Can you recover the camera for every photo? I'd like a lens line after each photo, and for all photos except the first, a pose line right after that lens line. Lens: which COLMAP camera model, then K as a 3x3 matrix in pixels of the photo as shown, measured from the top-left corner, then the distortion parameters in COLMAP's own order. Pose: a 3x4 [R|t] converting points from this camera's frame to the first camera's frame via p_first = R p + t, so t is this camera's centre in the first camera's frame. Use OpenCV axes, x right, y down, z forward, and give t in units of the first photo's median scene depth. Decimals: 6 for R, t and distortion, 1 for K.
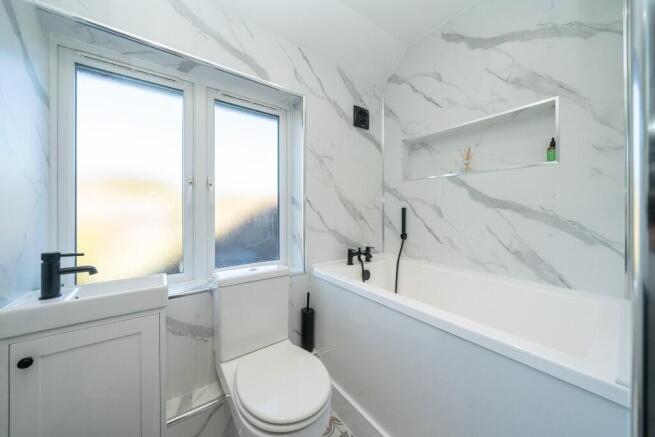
lens RADIAL K [[223.1, 0, 323.1], [0, 223.1, 213.9], [0, 0, 1]] dist [-0.002575, -0.000240]
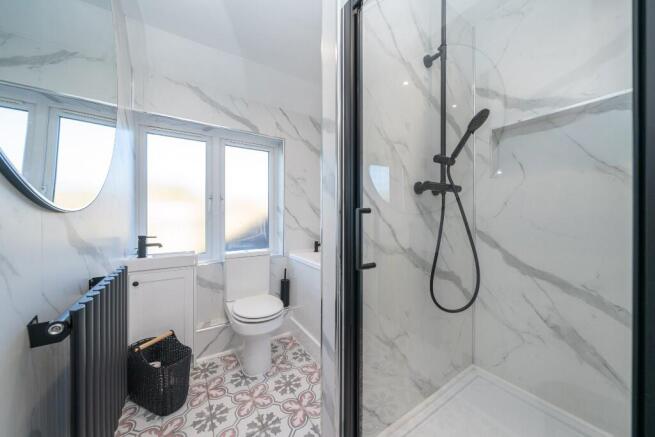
lens RADIAL K [[223.1, 0, 331.7], [0, 223.1, 219.2], [0, 0, 1]] dist [-0.002575, -0.000240]
pose [[0.999036, 0.003636, -0.043742, 0.329968], [-0.003417, 0.999981, 0.005077, 0.005190], [0.043759, -0.004923, 0.999030, -0.534569]]
